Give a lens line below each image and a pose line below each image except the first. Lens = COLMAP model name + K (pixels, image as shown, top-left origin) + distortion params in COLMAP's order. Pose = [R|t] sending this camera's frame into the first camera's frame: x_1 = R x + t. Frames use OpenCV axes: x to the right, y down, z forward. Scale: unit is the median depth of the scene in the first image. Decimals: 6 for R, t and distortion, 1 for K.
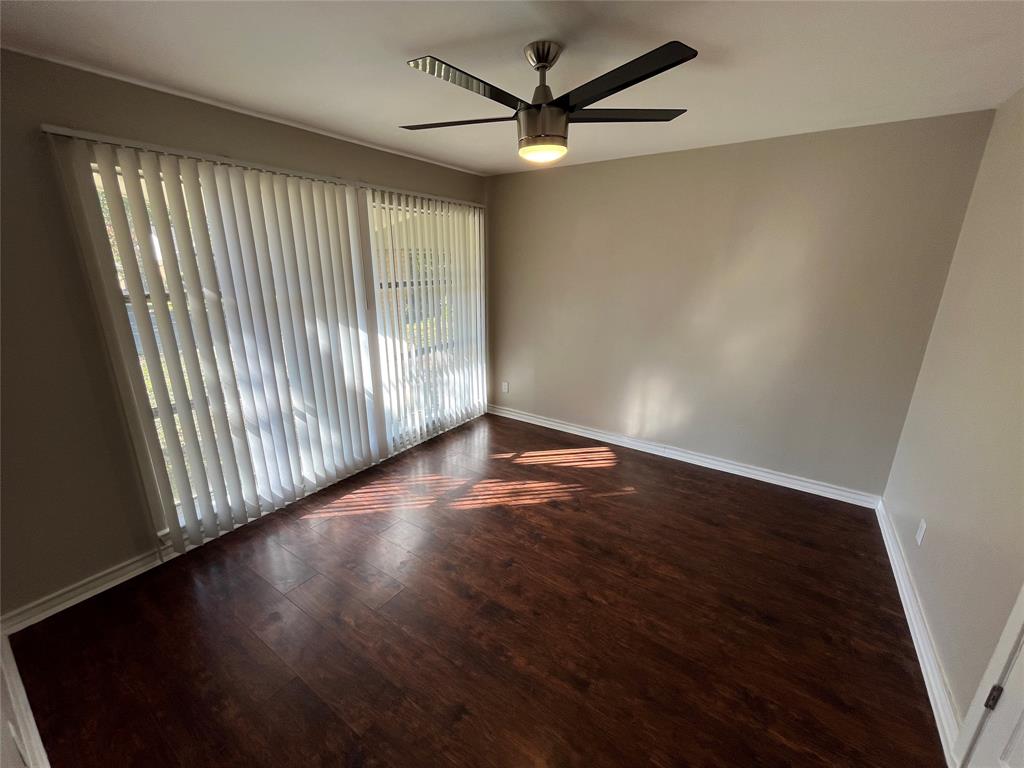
lens RADIAL K [[414.1, 0, 513.4], [0, 414.1, 387.2], [0, 0, 1]] dist [-0.002628, 0.000956]
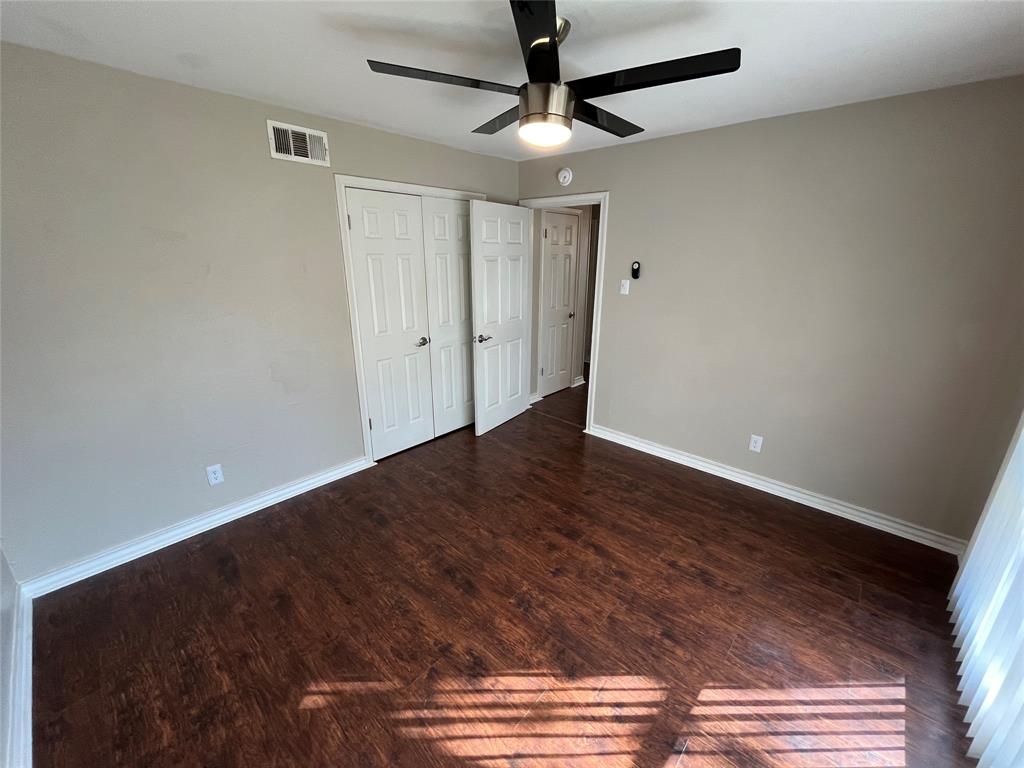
lens RADIAL K [[414.1, 0, 516.7], [0, 414.1, 379.6], [0, 0, 1]] dist [-0.002628, 0.000956]
pose [[-0.991014, -0.050744, 0.123760, -0.011742], [0.026485, 0.832488, 0.553410, -0.463193], [-0.131111, 0.551715, -0.823663, 1.532426]]
